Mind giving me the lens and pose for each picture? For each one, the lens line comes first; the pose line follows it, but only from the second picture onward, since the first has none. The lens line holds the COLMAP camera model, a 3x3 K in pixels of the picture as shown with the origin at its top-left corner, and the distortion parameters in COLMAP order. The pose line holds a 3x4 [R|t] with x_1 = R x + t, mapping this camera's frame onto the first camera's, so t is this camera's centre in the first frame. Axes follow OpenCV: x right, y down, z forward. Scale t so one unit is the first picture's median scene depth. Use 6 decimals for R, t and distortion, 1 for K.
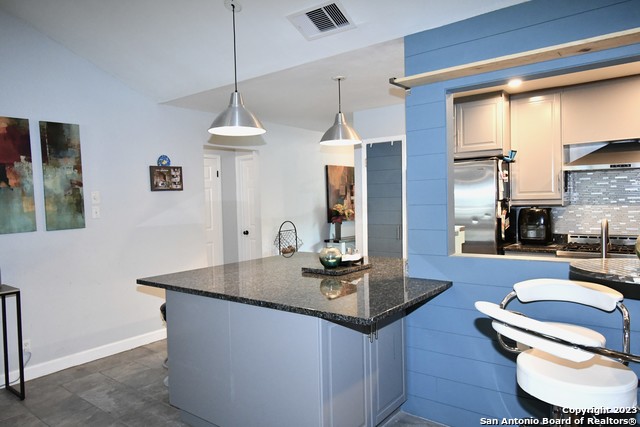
lens RADIAL K [[435.0, 0, 320.8], [0, 435.0, 216.4], [0, 0, 1]] dist [0.004482, -0.001869]
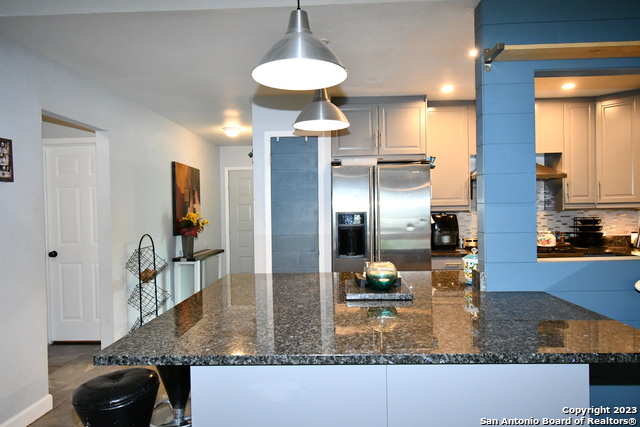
lens RADIAL K [[435.0, 0, 320.8], [0, 435.0, 217.0], [0, 0, 1]] dist [0.004482, -0.001869]
pose [[0.815717, 0.000516, 0.578451, -0.362334], [0.018565, 0.999461, -0.027073, 0.010508], [-0.578153, 0.032823, 0.815268, 0.348516]]
